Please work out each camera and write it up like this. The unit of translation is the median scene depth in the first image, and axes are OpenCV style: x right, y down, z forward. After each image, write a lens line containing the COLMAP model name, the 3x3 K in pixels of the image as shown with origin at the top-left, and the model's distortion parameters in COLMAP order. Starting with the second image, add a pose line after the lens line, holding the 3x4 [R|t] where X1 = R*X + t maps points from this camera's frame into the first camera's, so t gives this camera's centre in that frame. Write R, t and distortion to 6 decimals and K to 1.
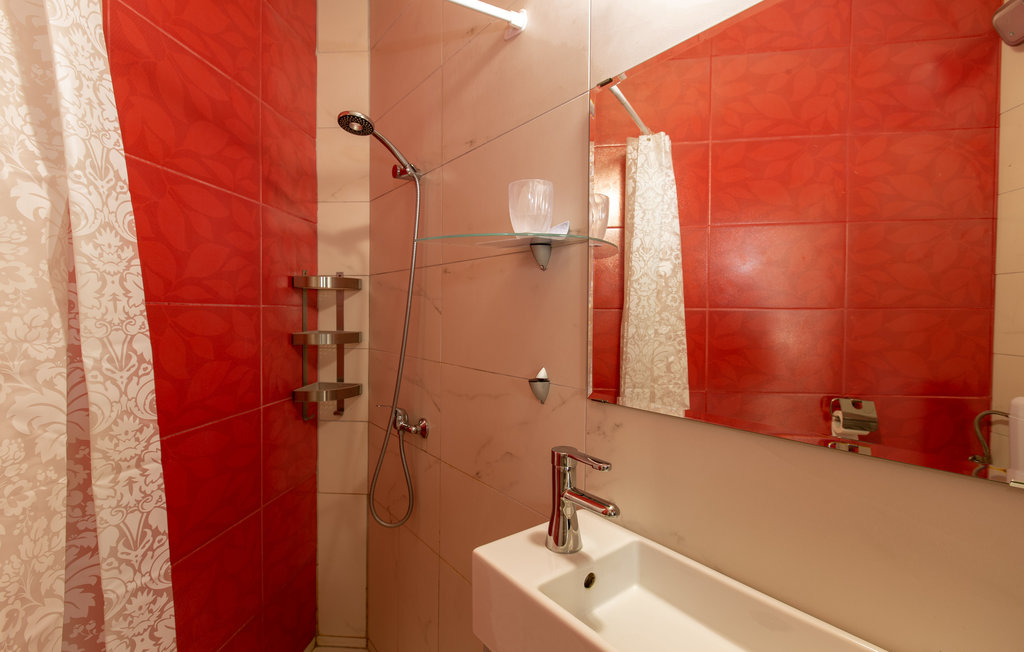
lens RADIAL K [[456.6, 0, 509.6], [0, 456.6, 321.4], [0, 0, 1]] dist [0.004862, 0.000311]
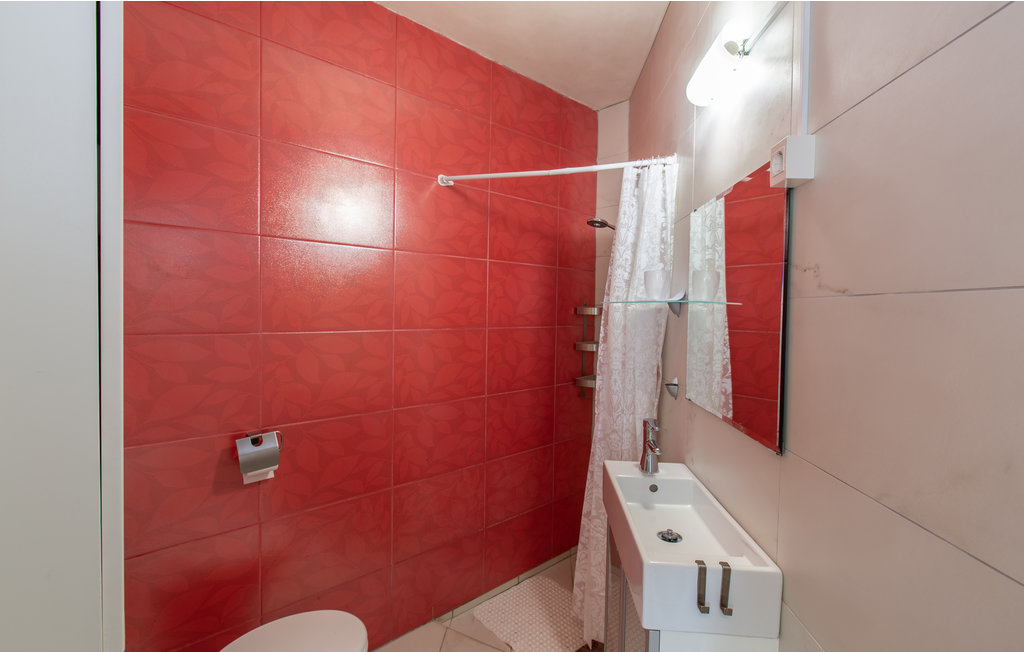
lens RADIAL K [[456.6, 0, 509.6], [0, 456.6, 321.4], [0, 0, 1]] dist [0.004862, 0.000311]
pose [[0.746328, 0.023690, -0.665156, 0.586891], [-0.024701, 0.999664, 0.007888, -0.078458], [0.665120, 0.010543, 0.746662, -0.501391]]
